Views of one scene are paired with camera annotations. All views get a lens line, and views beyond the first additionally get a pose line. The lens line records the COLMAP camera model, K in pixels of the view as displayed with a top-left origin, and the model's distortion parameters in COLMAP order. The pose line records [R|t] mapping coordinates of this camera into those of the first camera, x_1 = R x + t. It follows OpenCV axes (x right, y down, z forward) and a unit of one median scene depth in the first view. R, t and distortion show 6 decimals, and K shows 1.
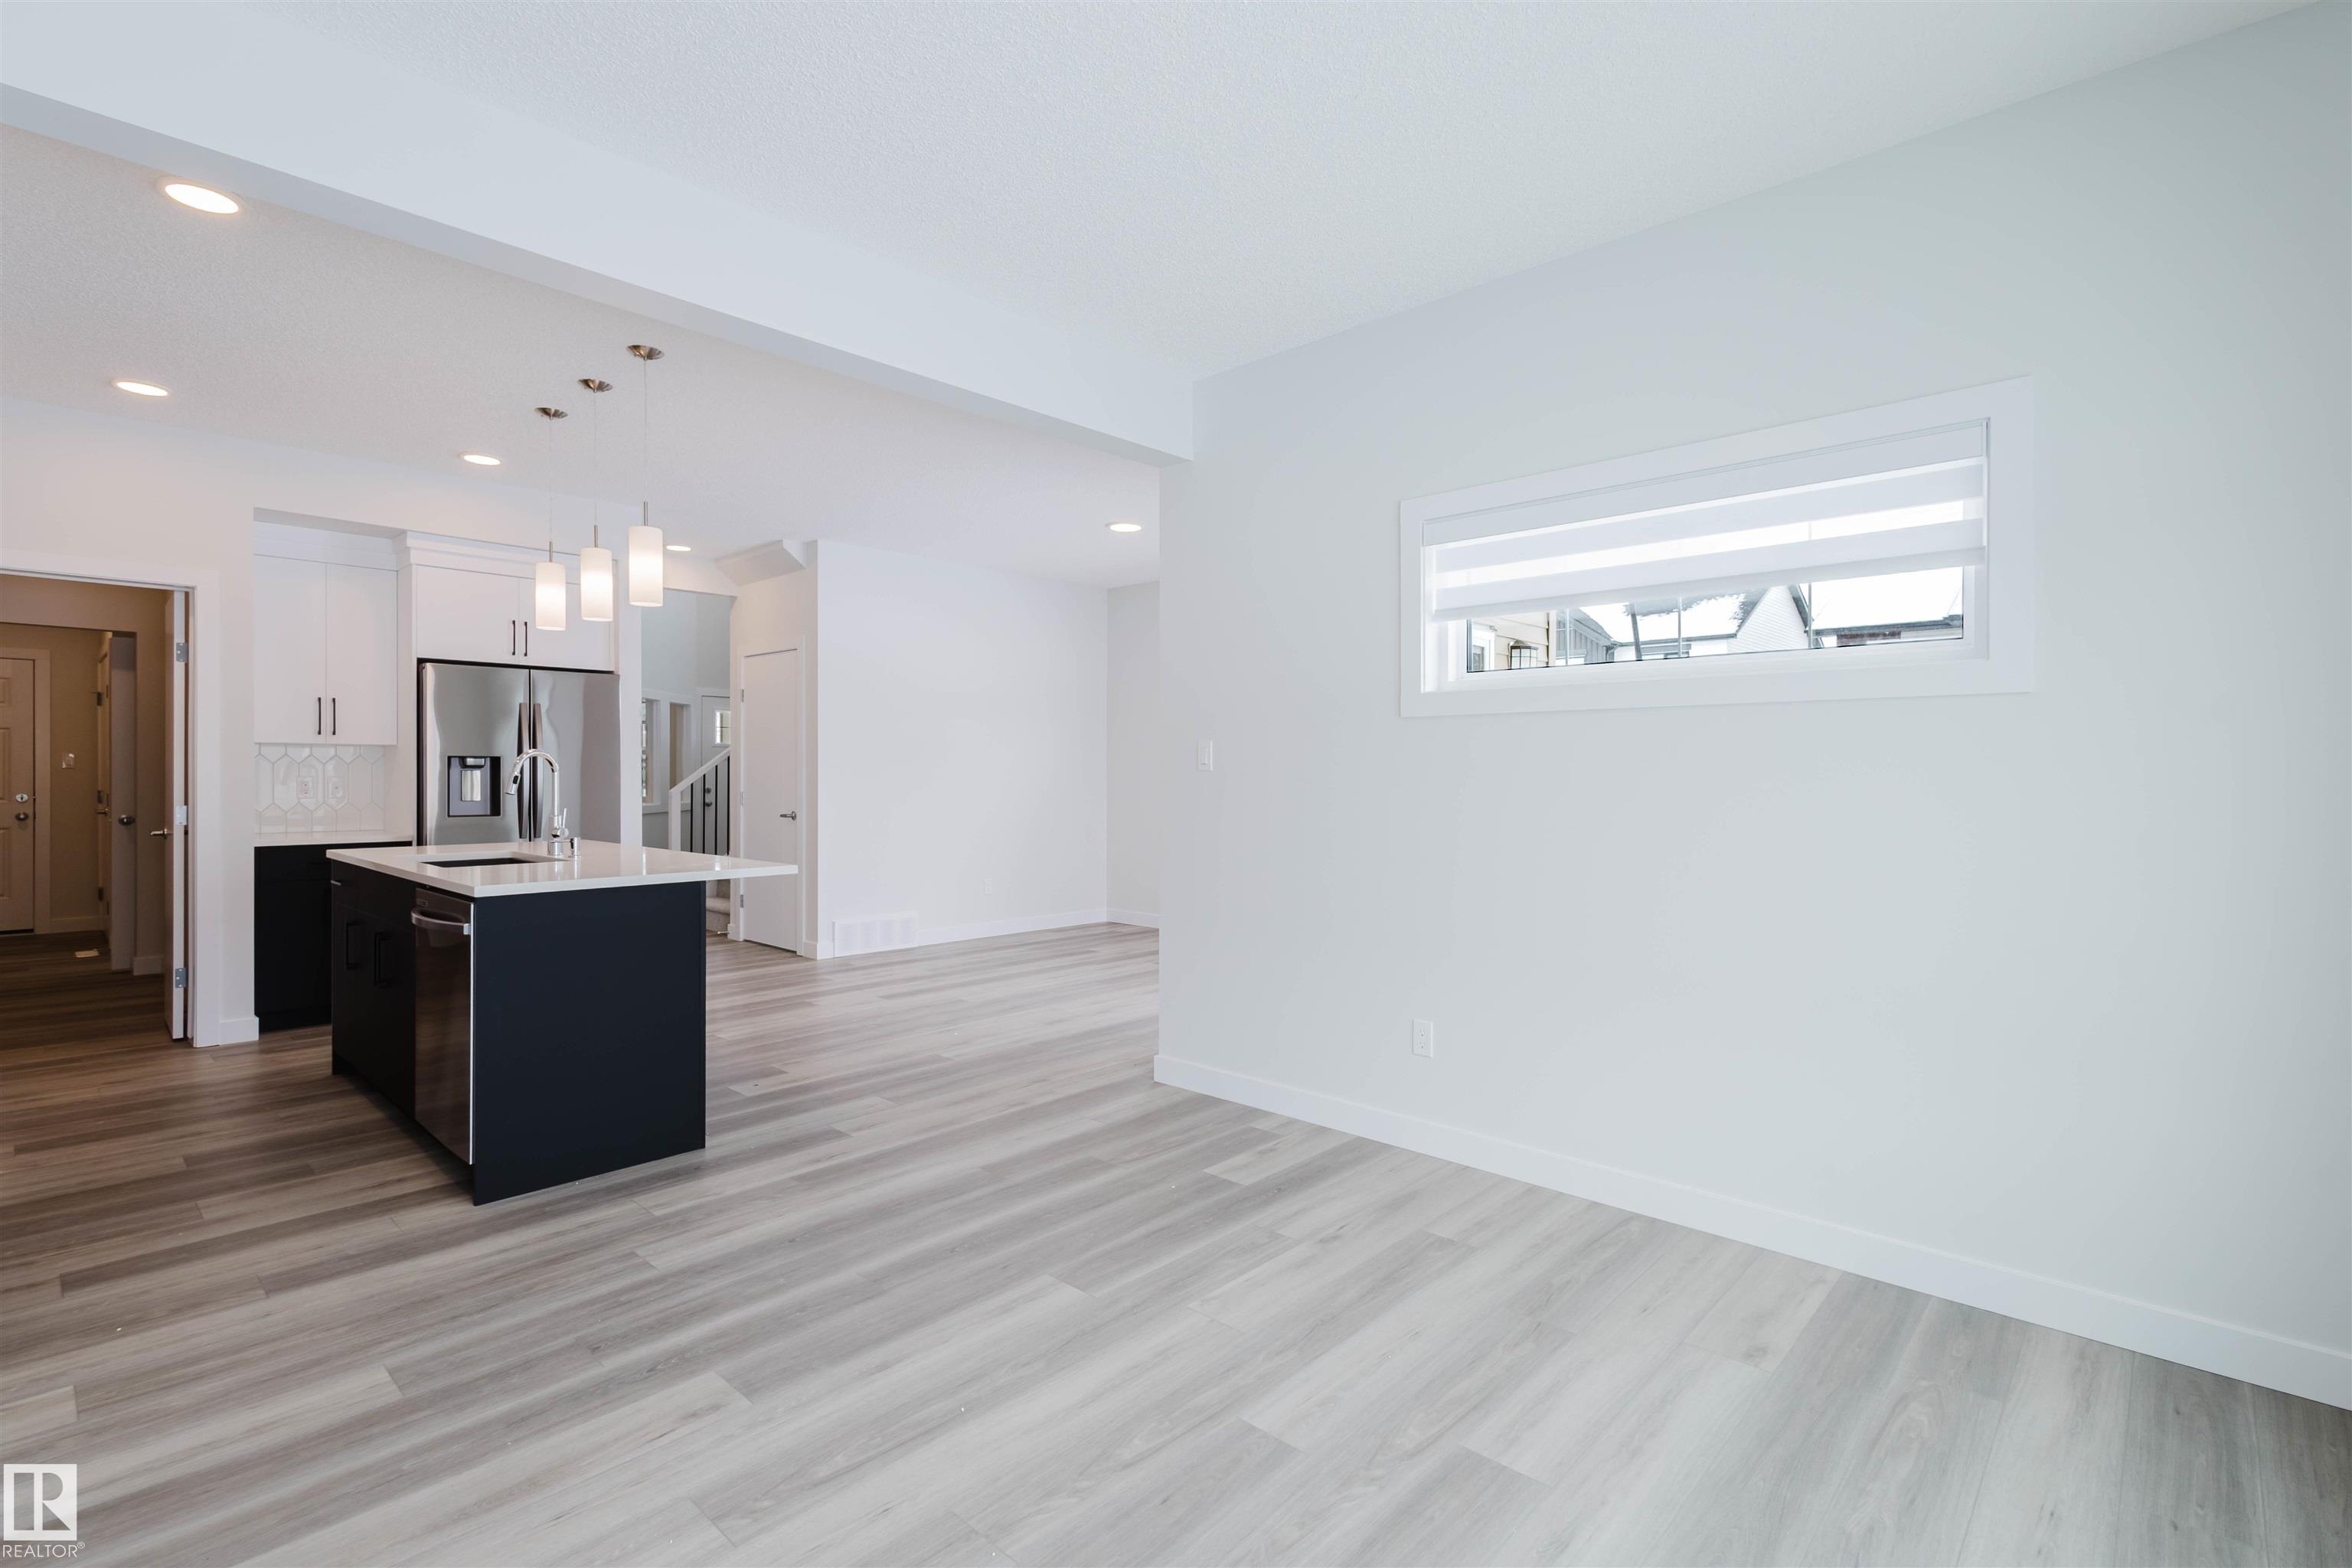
lens RADIAL K [[1078.9, 0, 1173.1], [0, 1078.9, 781.5], [0, 0, 1]] dist [0.017405, -0.005551]
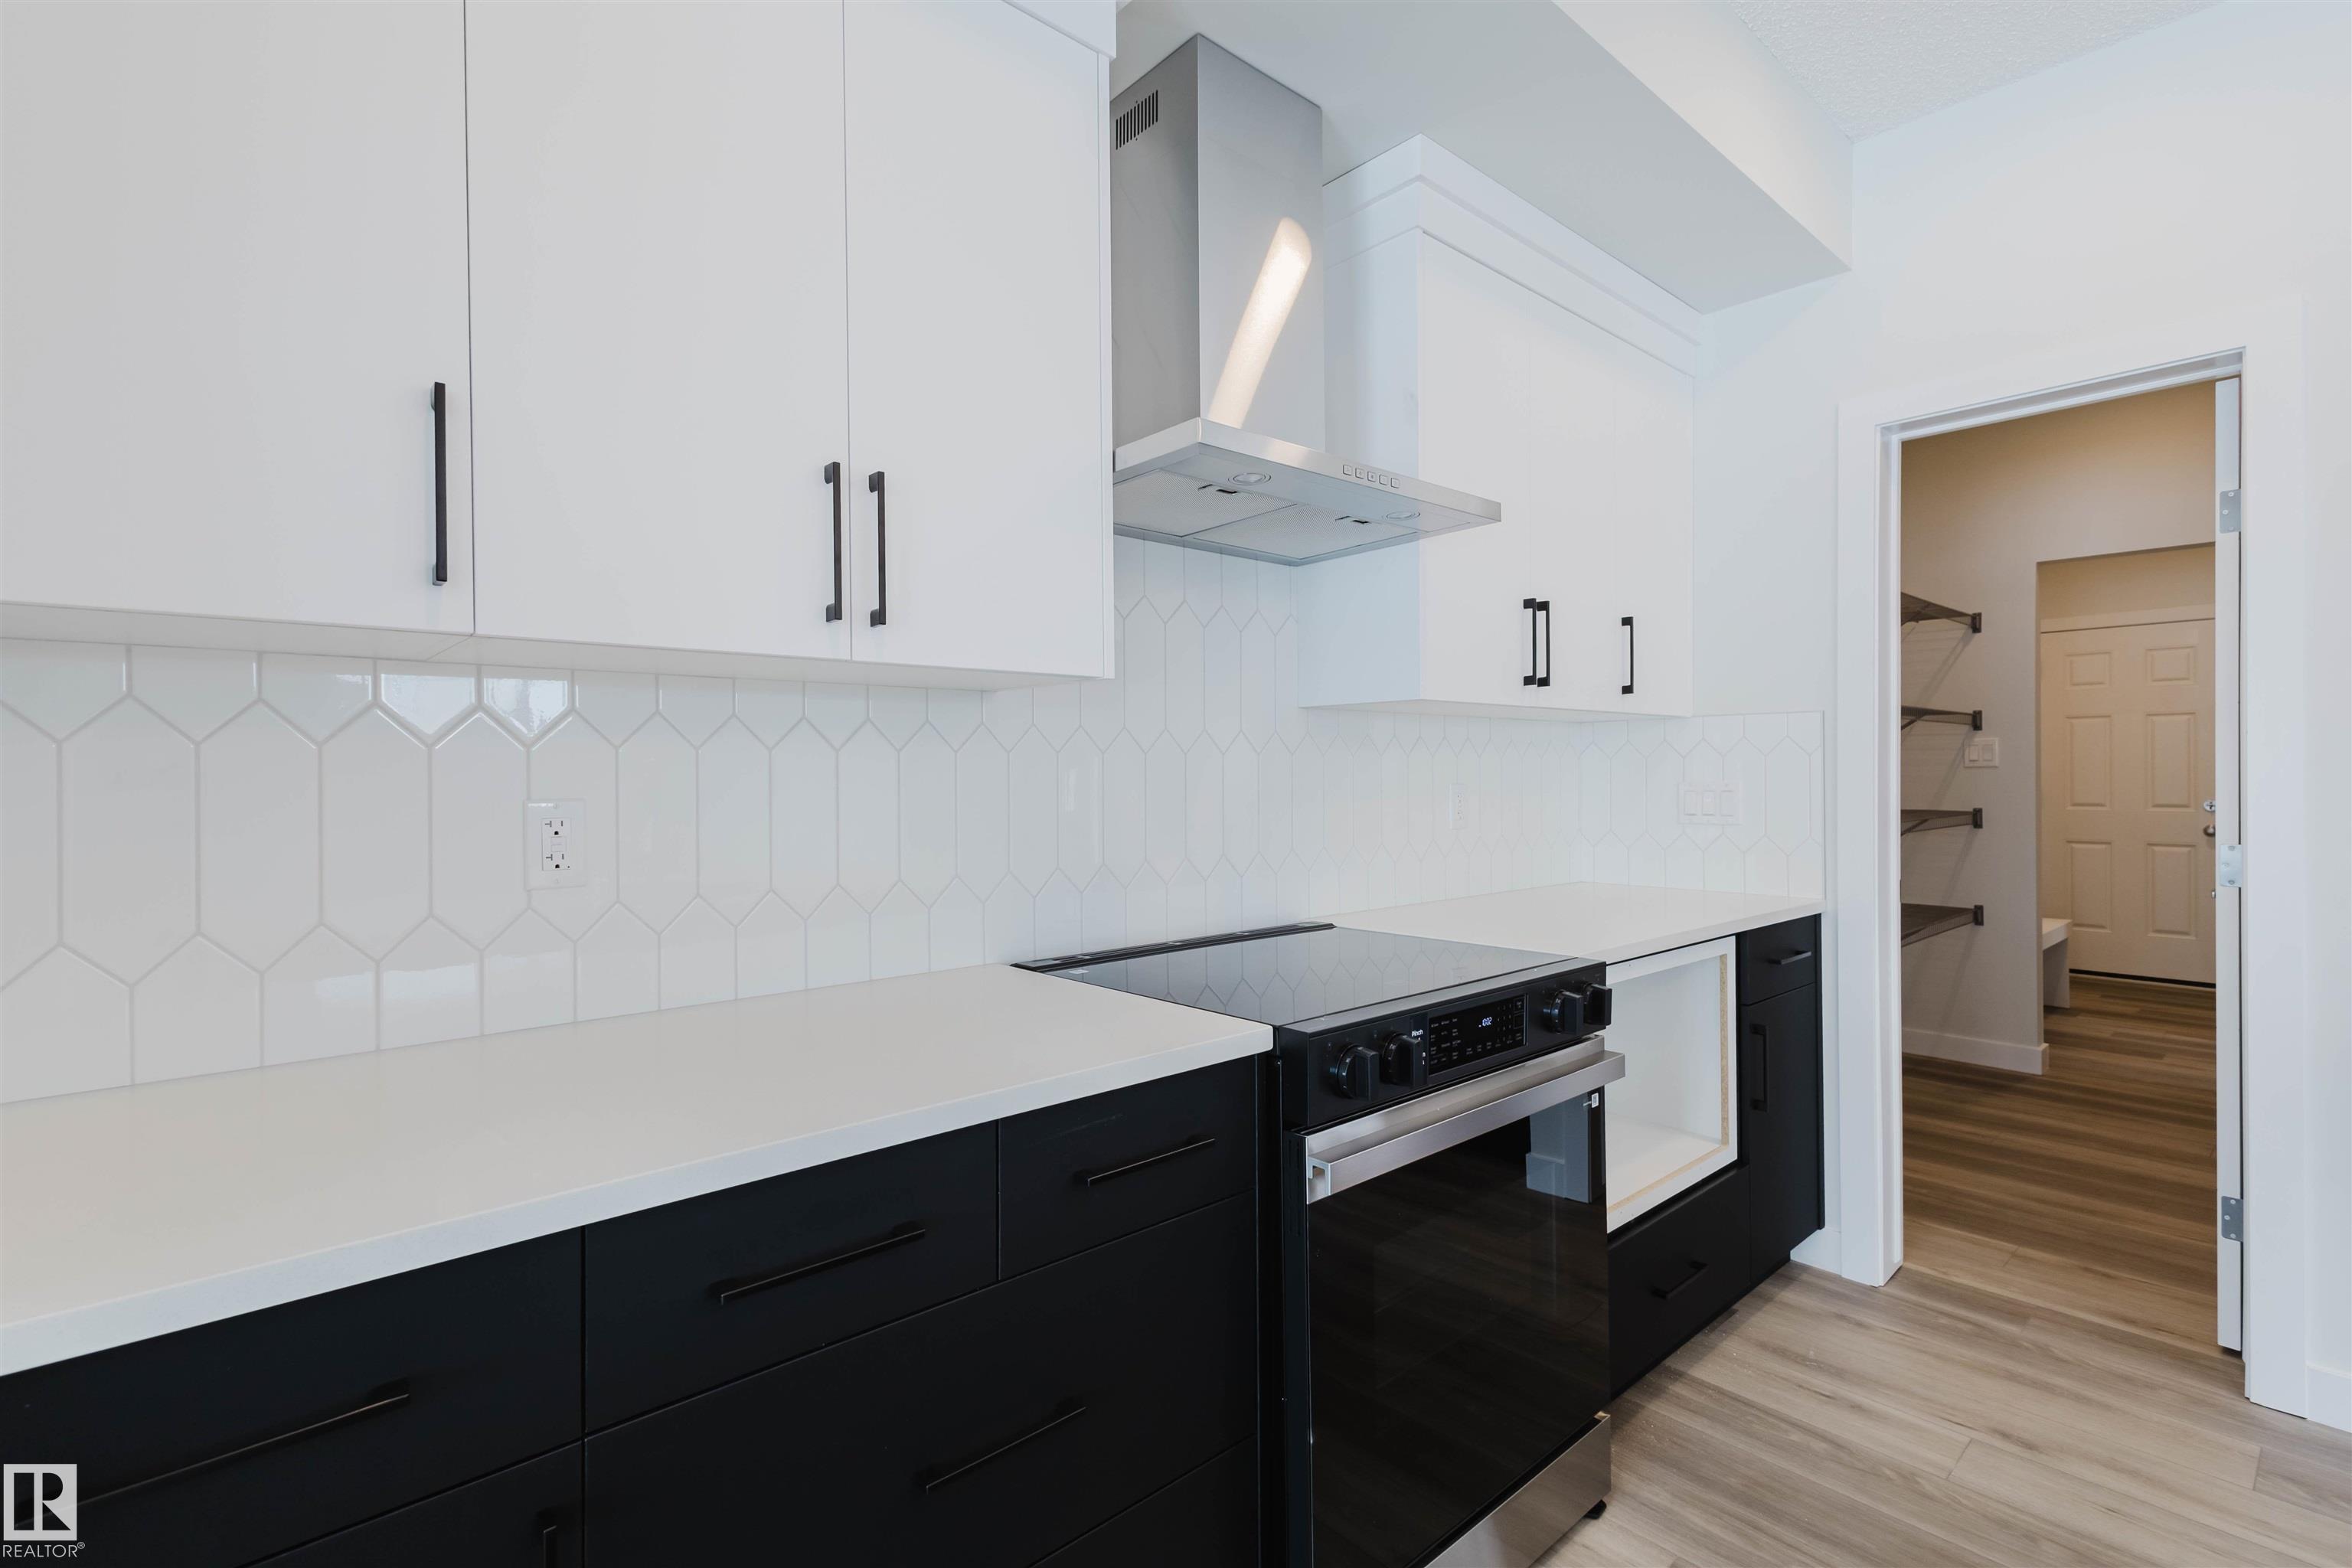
lens RADIAL K [[1078.9, 0, 1170.7], [0, 1078.9, 785.4], [0, 0, 1]] dist [0.017405, -0.005551]
pose [[-0.091271, 0.005179, -0.995813, -0.452008], [0.000261, 0.999987, 0.005177, -0.005142], [0.995826, 0.000212, -0.091272, 0.653717]]
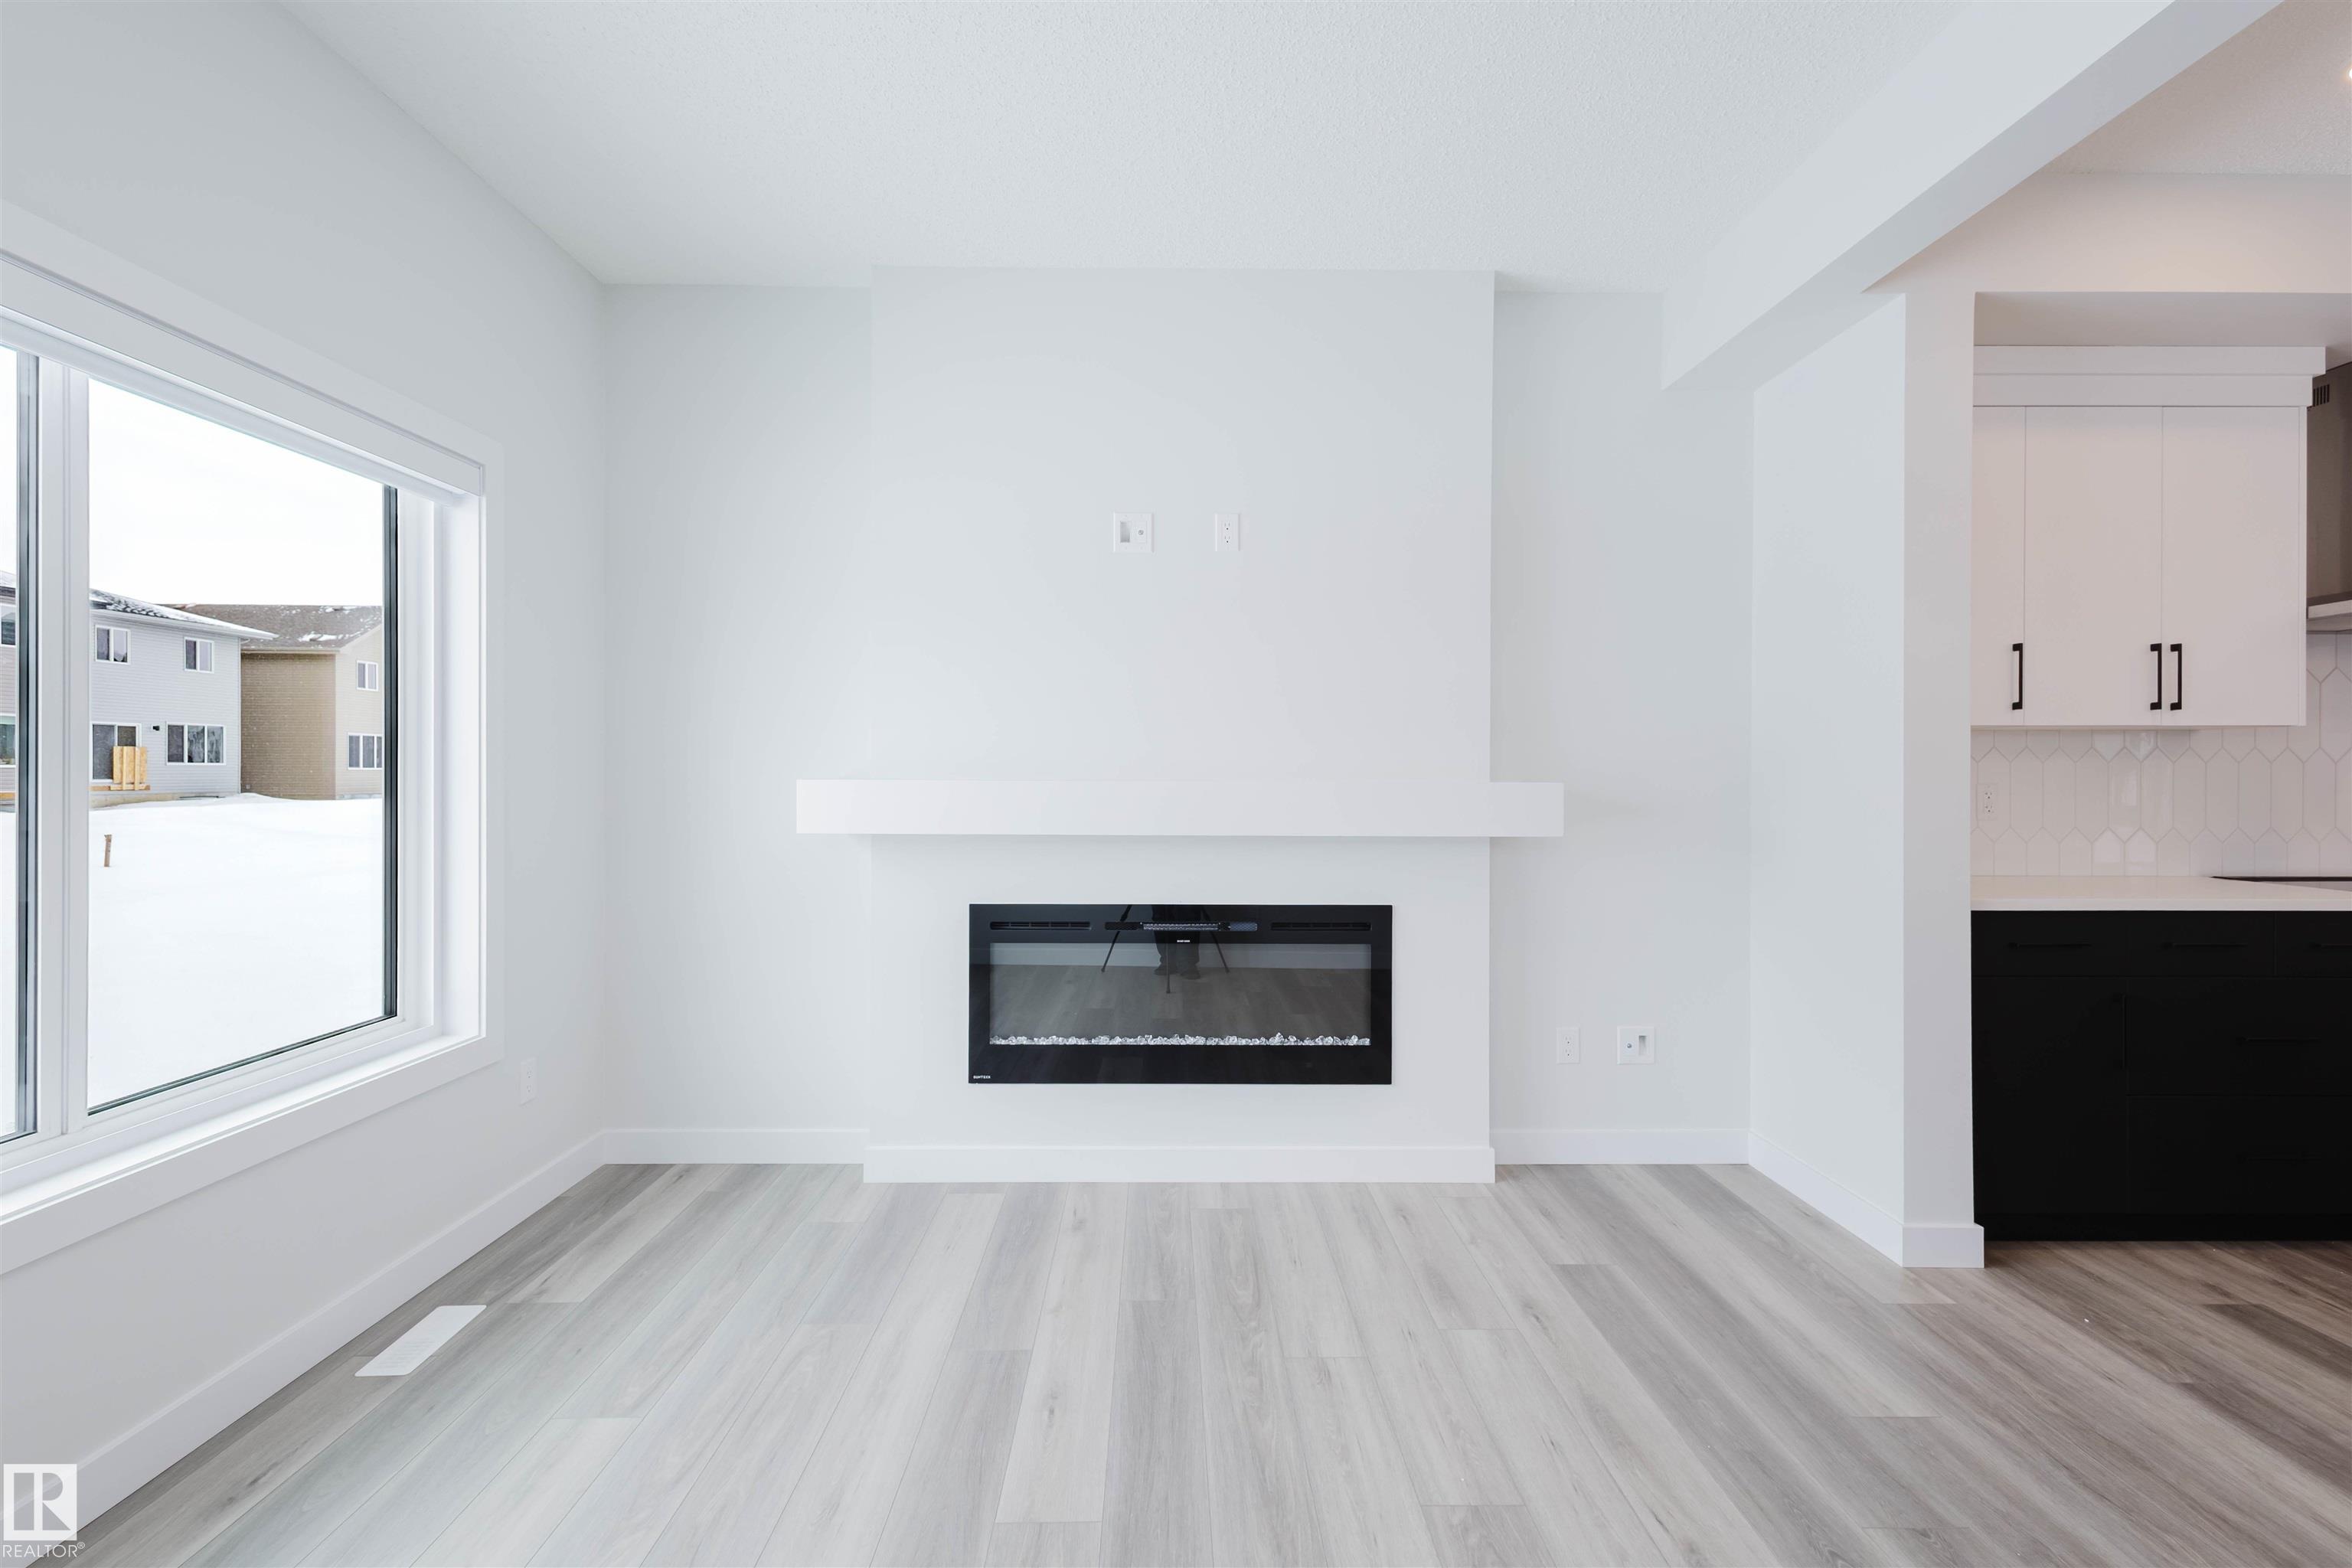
lens RADIAL K [[1078.9, 0, 1177.5], [0, 1078.9, 777.2], [0, 0, 1]] dist [0.017405, -0.005551]
pose [[-0.721716, -0.003280, -0.692182, 0.191213], [-0.010214, 0.999930, 0.005912, -0.002475], [0.692114, 0.011337, -0.721699, 0.608057]]
